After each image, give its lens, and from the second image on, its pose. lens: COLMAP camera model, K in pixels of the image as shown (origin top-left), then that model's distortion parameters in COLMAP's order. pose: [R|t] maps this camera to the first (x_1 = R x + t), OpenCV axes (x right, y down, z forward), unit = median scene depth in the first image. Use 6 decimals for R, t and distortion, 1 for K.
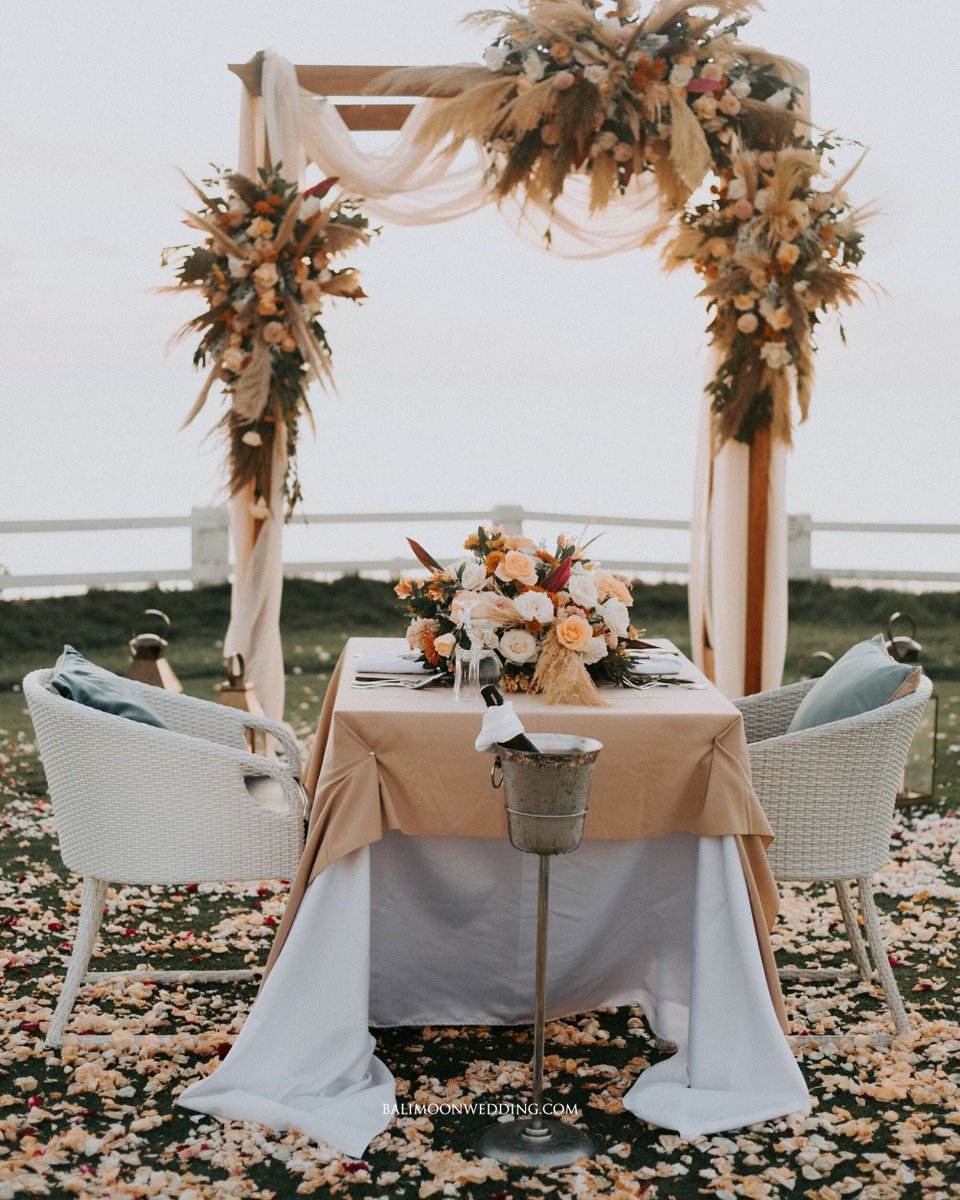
lens RADIAL K [[2270.6, 0, 458.6], [0, 2270.6, 566.3], [0, 0, 1]] dist [0.015298, 0.128309]
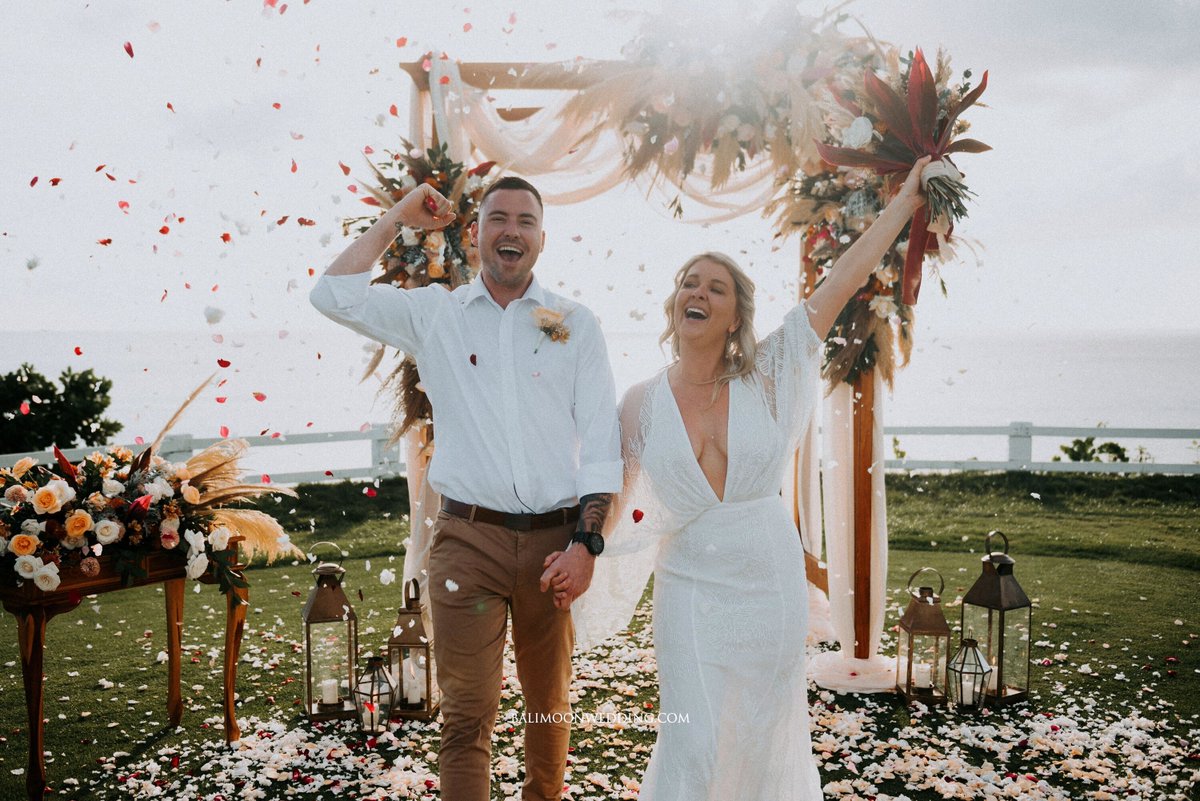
lens RADIAL K [[1272.5, 0, 542.5], [0, 1272.5, 370.9], [0, 0, 1]] dist [-0.002295, -0.004365]
pose [[0.999783, -0.014896, 0.014537, -0.040998], [0.015582, 0.998710, -0.048334, -0.032555], [-0.013798, 0.048550, 0.998725, 0.365022]]
